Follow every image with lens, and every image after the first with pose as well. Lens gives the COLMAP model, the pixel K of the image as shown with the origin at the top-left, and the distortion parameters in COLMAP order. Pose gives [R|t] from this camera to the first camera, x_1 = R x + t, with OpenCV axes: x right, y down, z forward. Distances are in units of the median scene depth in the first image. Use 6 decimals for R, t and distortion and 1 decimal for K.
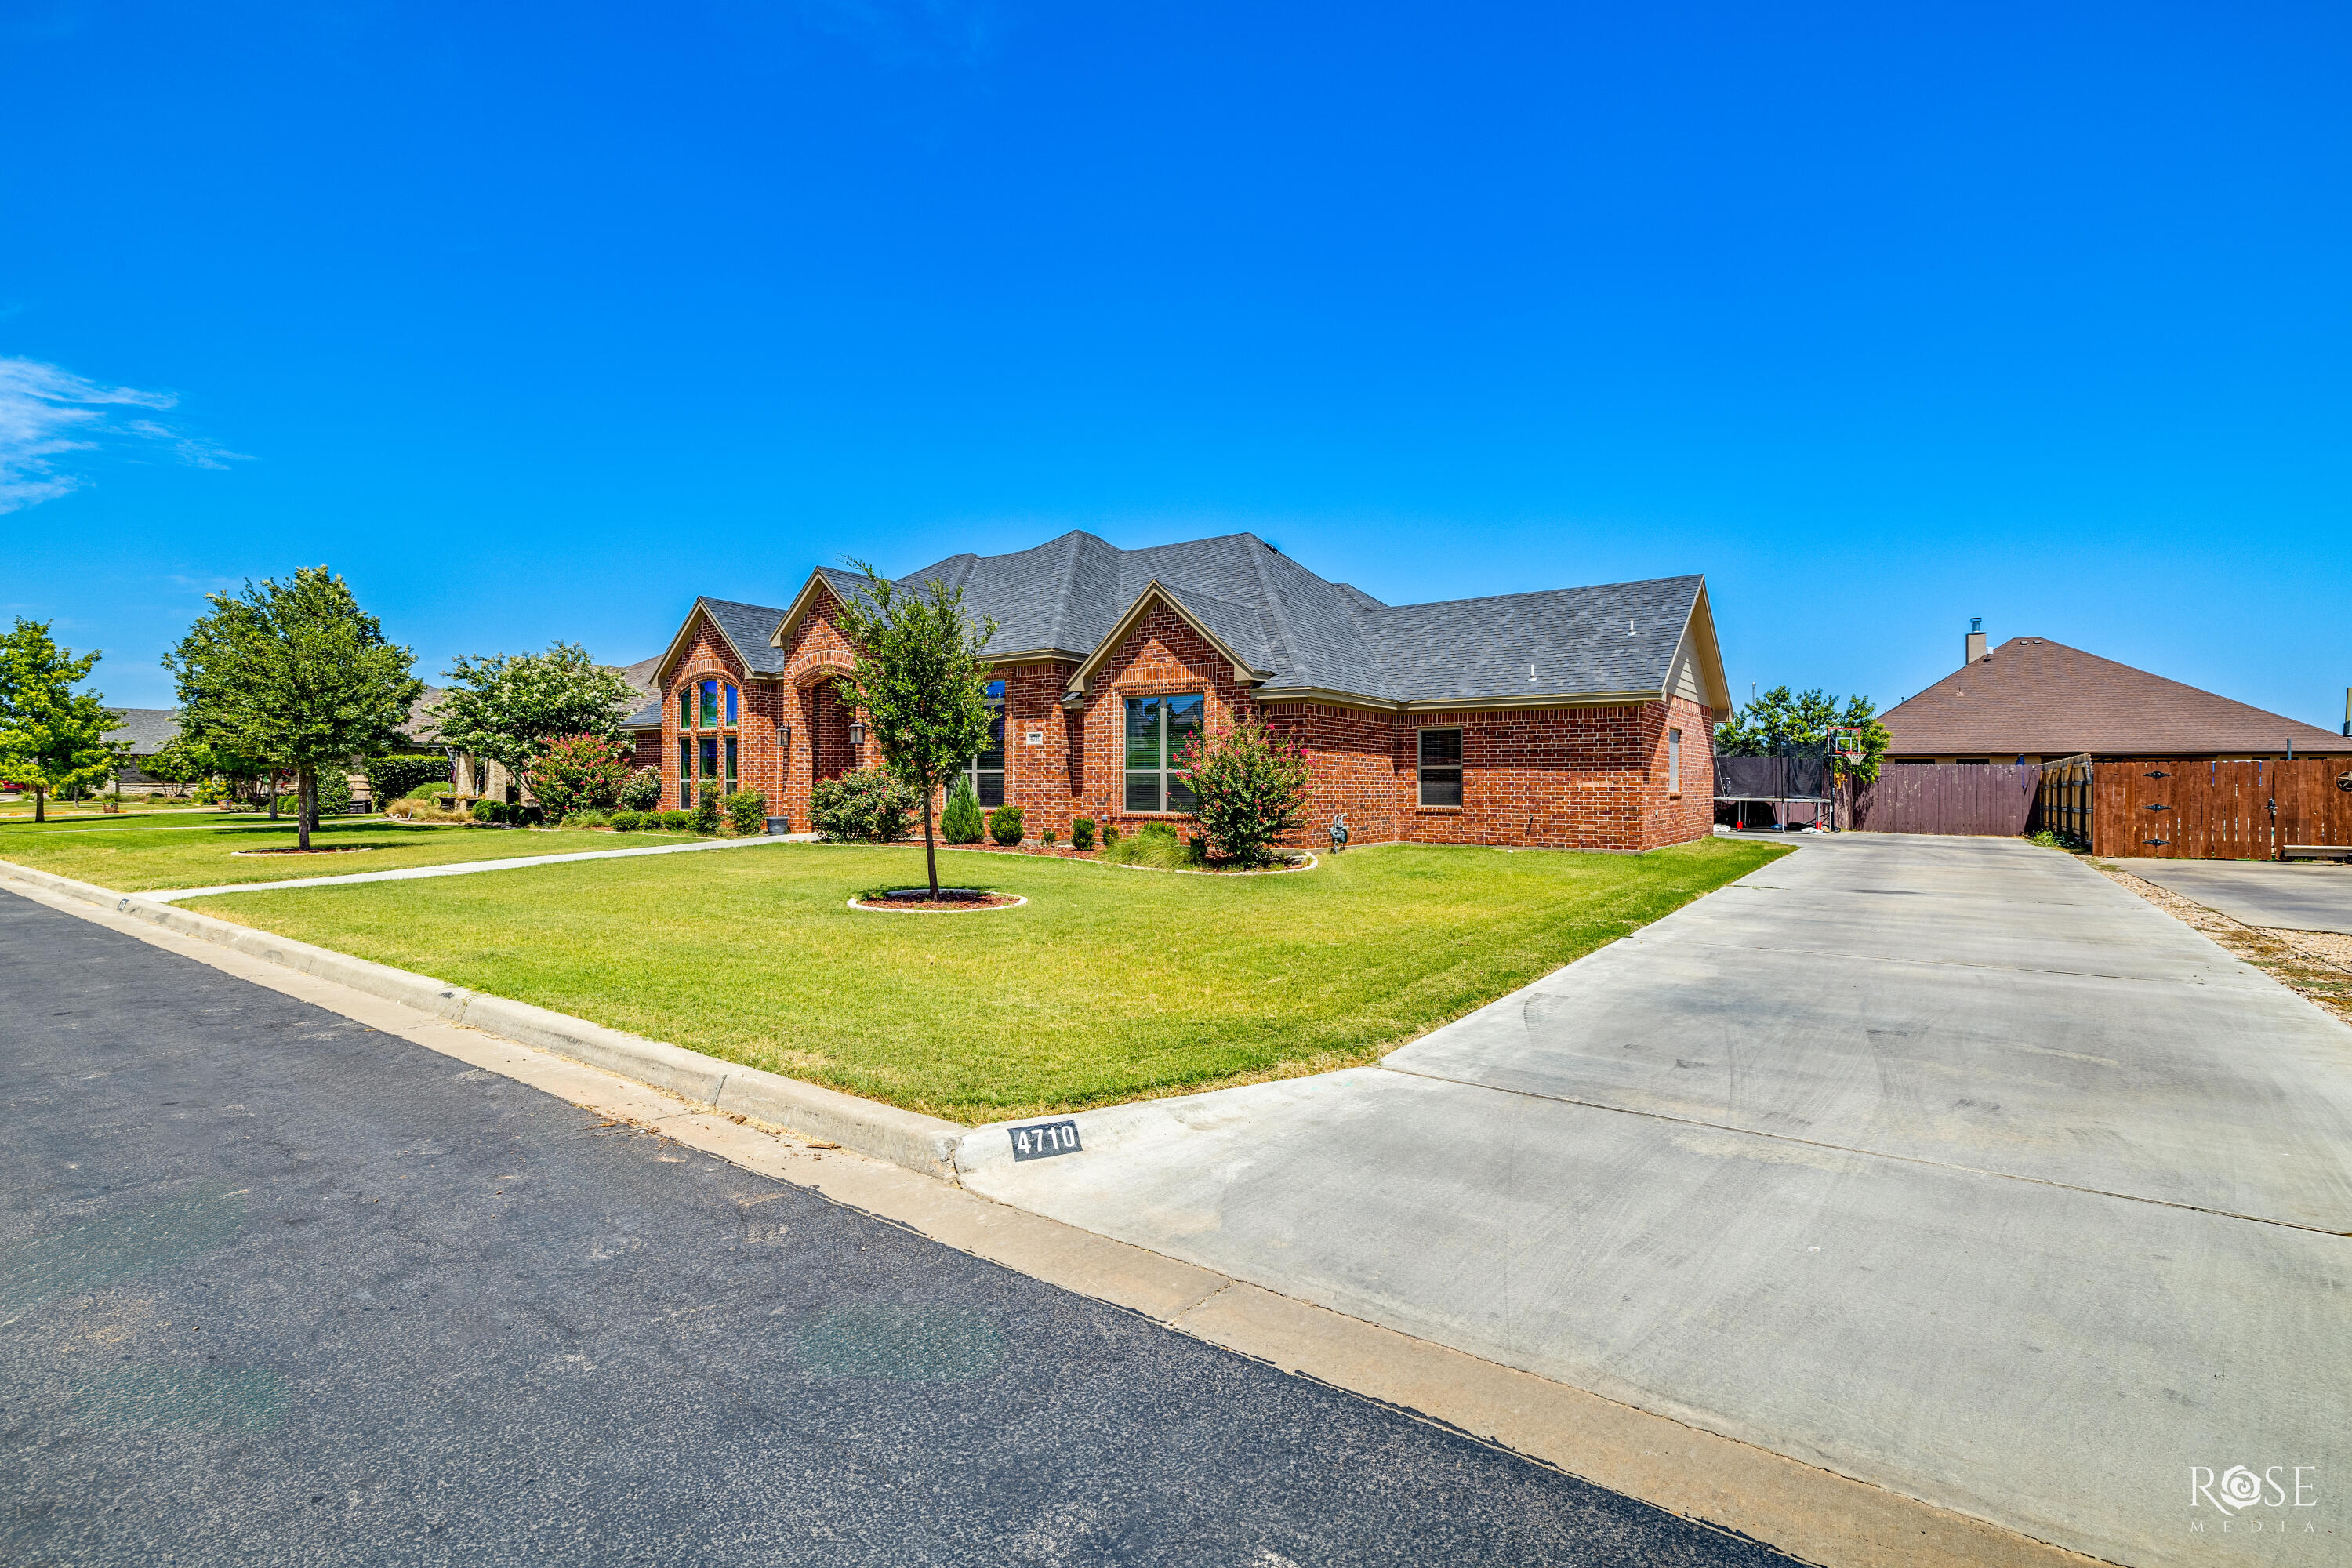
lens RADIAL K [[1066.4, 0, 1176.0], [0, 1066.4, 784.0], [0, 0, 1]] dist [-0.010076, -0.000224]
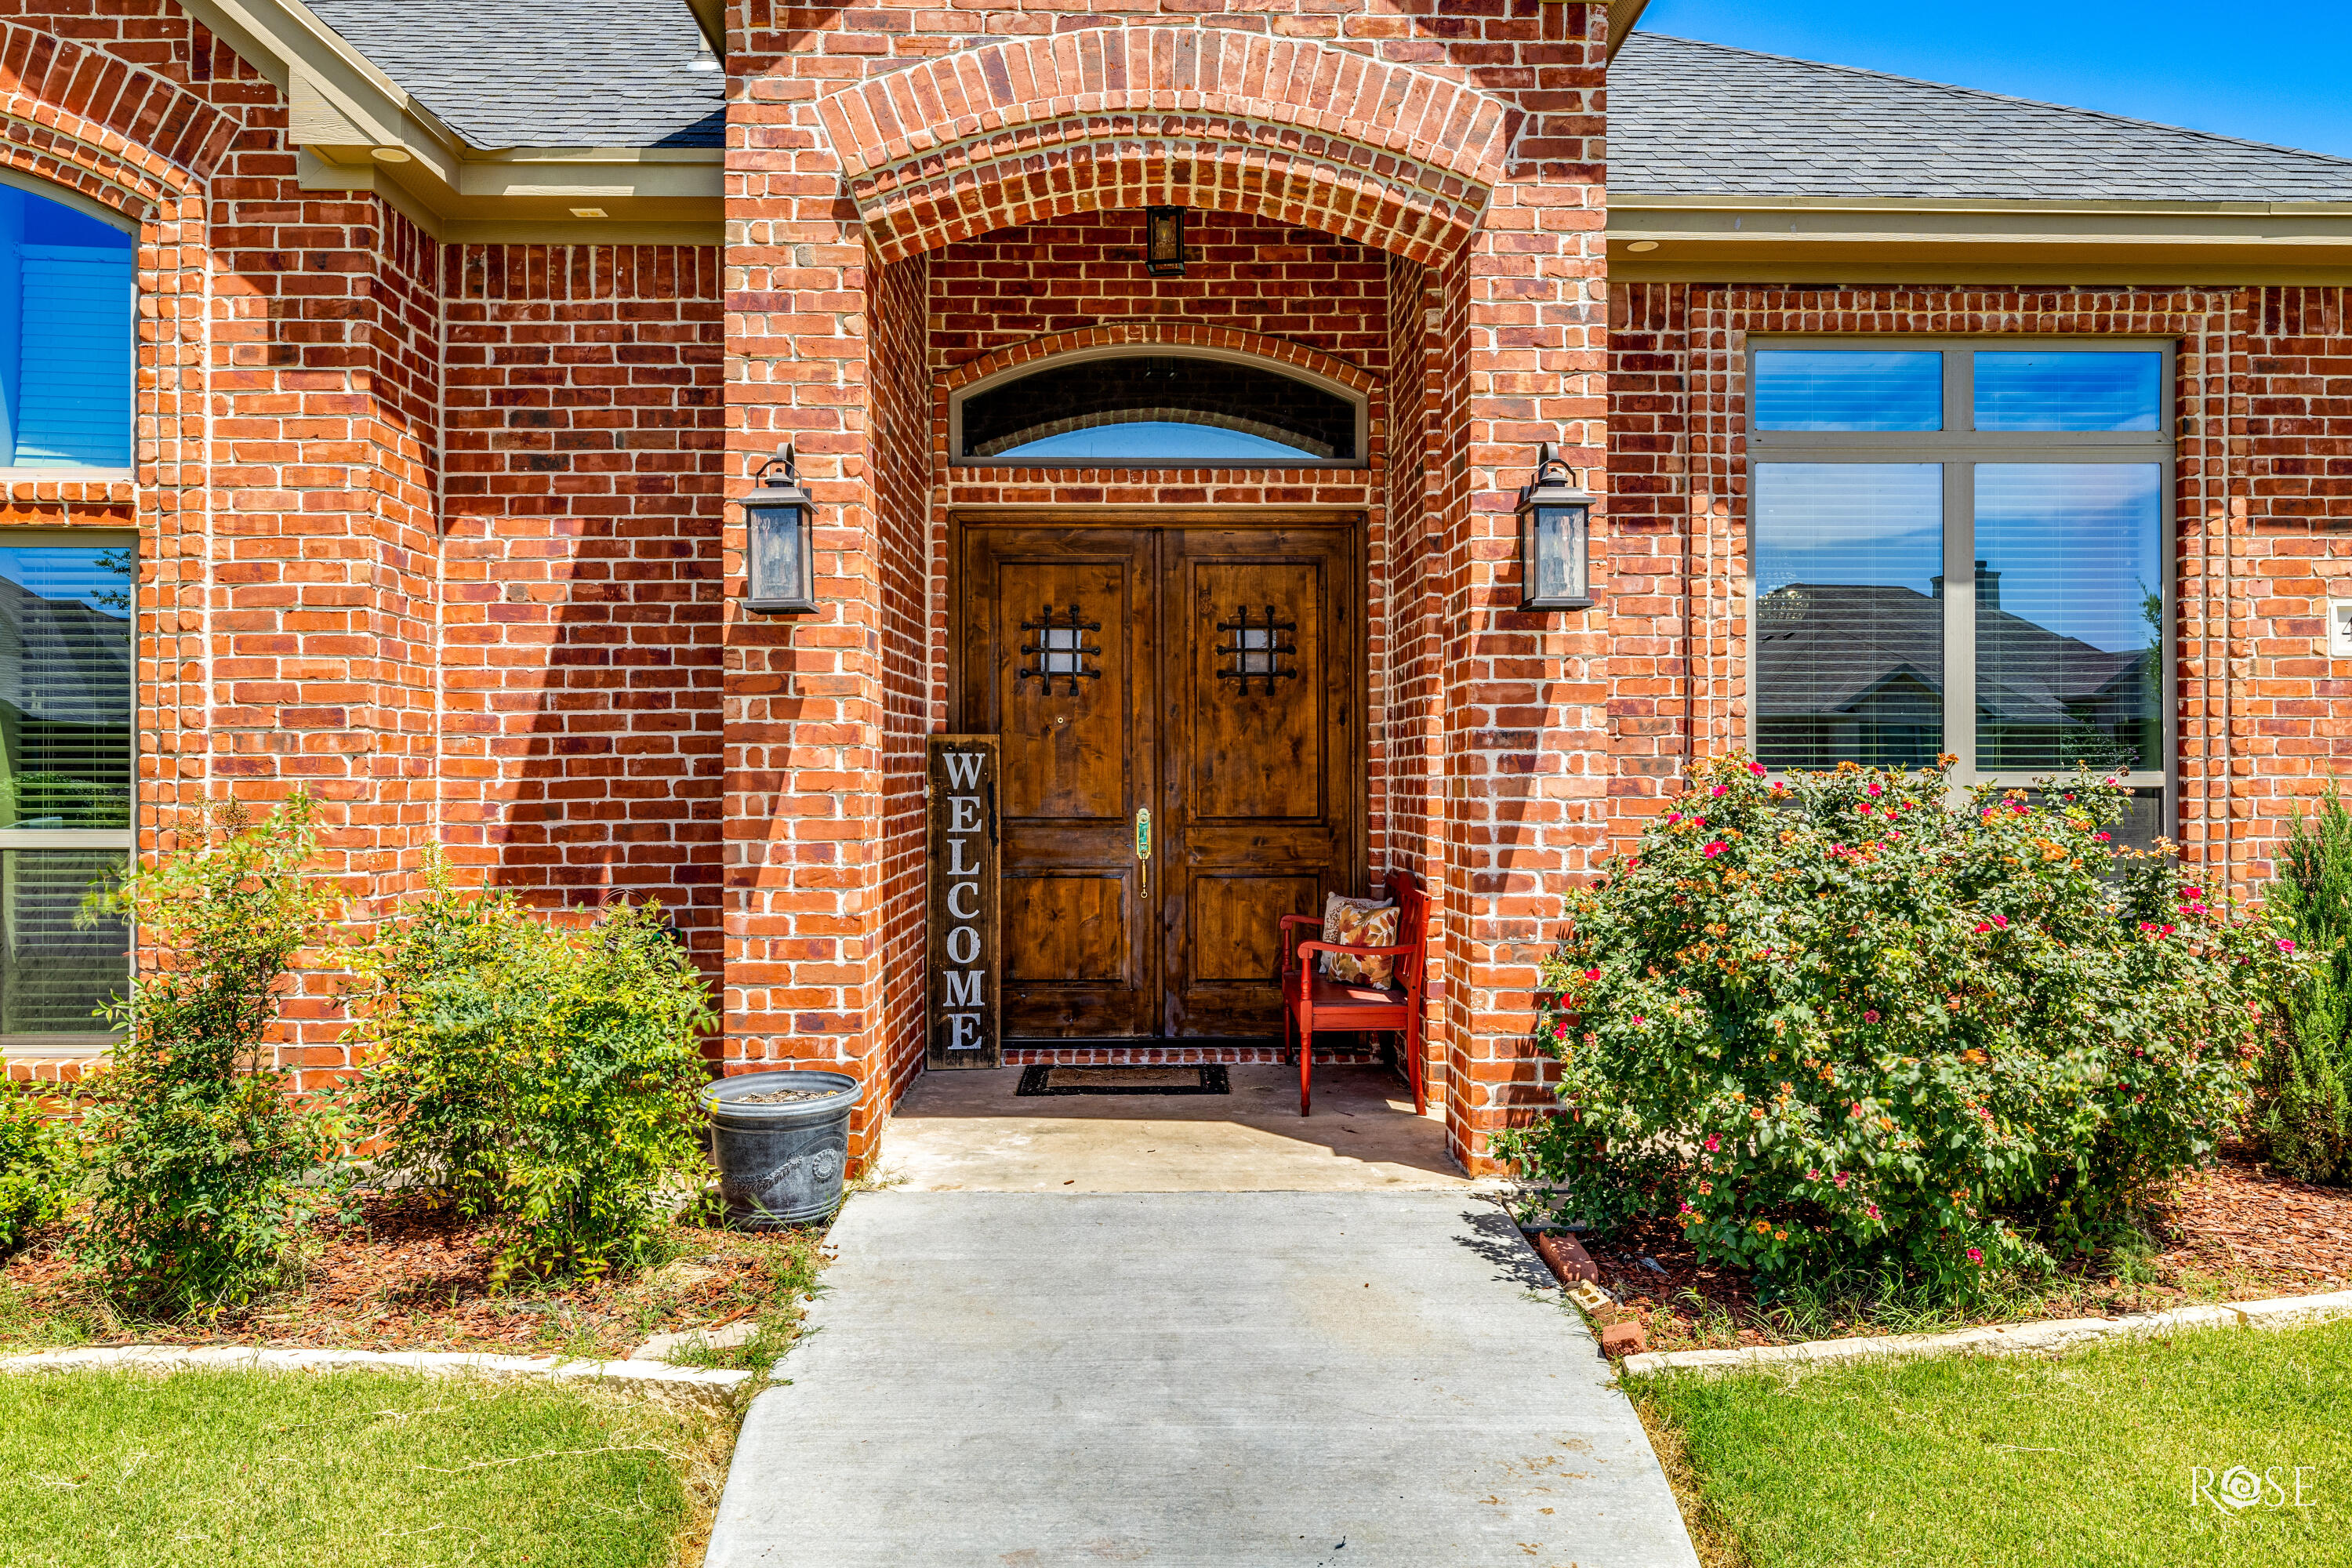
lens RADIAL K [[1629.9, 0, 1176.0], [0, 1629.9, 784.0], [0, 0, 1]] dist [-0.000313, -0.002077]
pose [[0.795880, -0.002210, 0.605451, -0.465138], [0.004219, 0.999989, -0.001895, -0.010294], [-0.605440, 0.004063, 0.795881, 0.784551]]
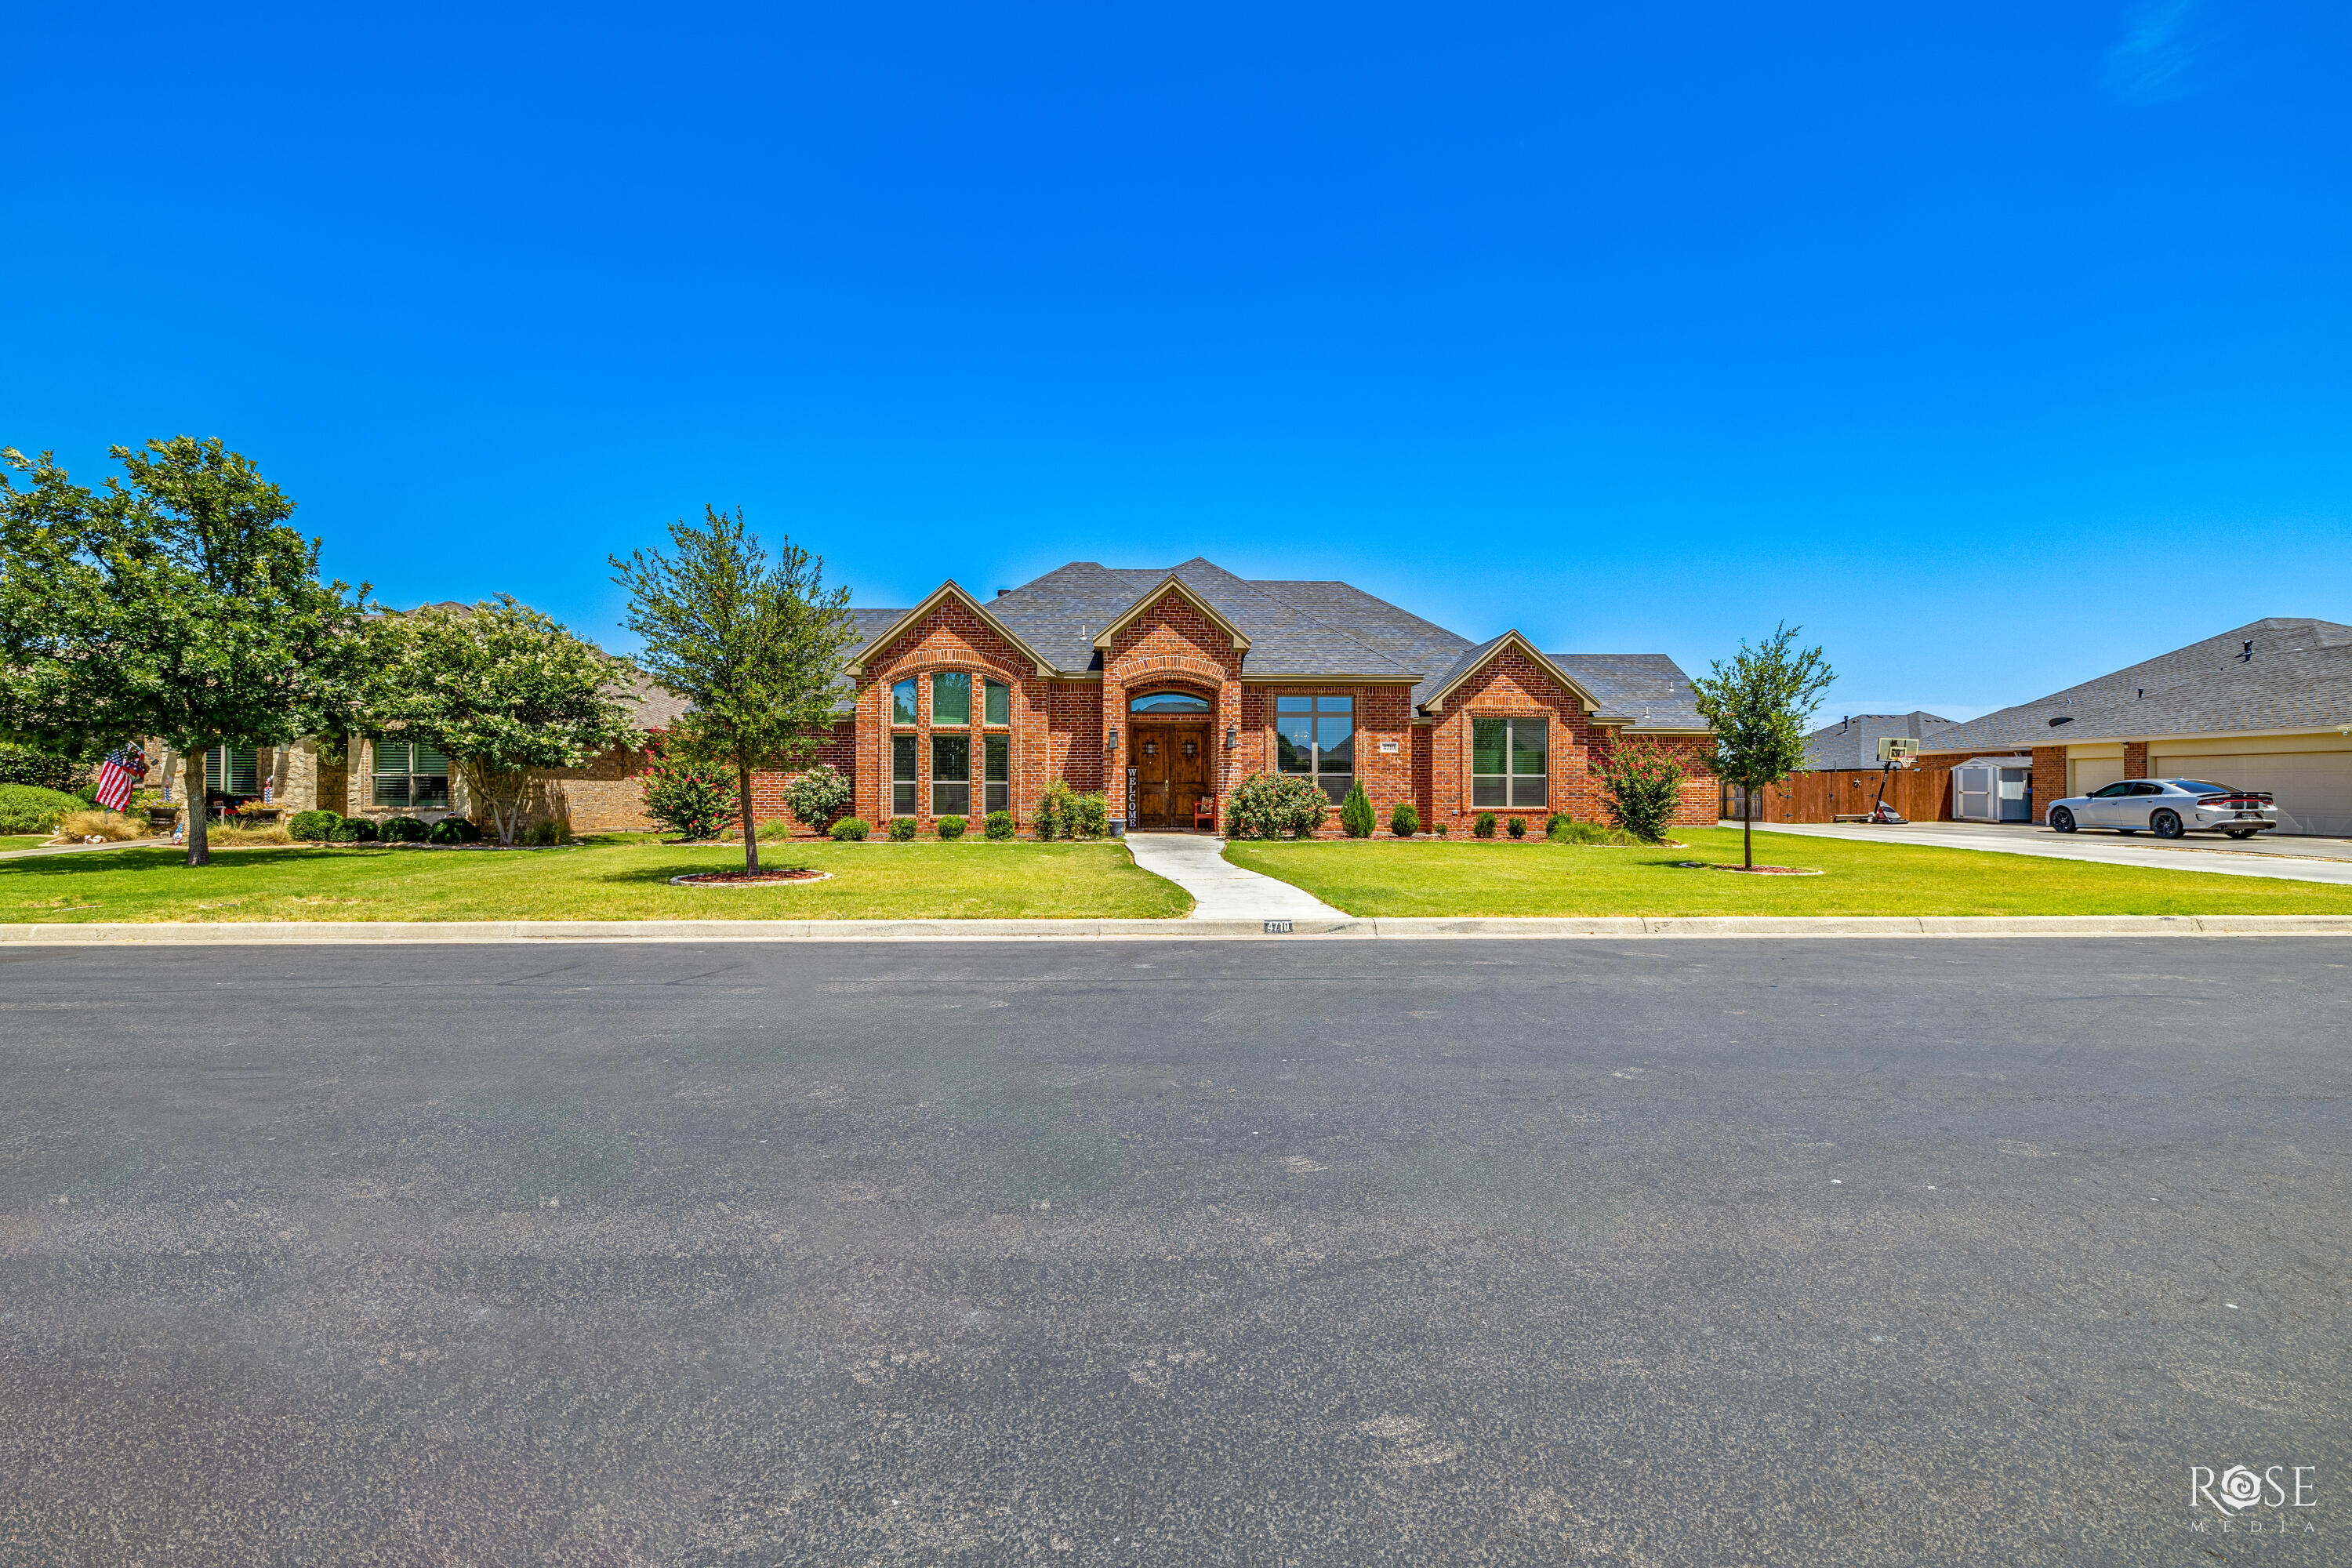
lens RADIAL K [[988.7, 0, 1176.0], [0, 988.7, 784.0], [0, 0, 1]] dist [0.000229, -0.000059]
pose [[0.794087, -0.000097, 0.607804, -0.884646], [0.001831, 0.999996, -0.002233, 0.000244], [-0.607802, 0.002886, 0.794084, 0.233587]]
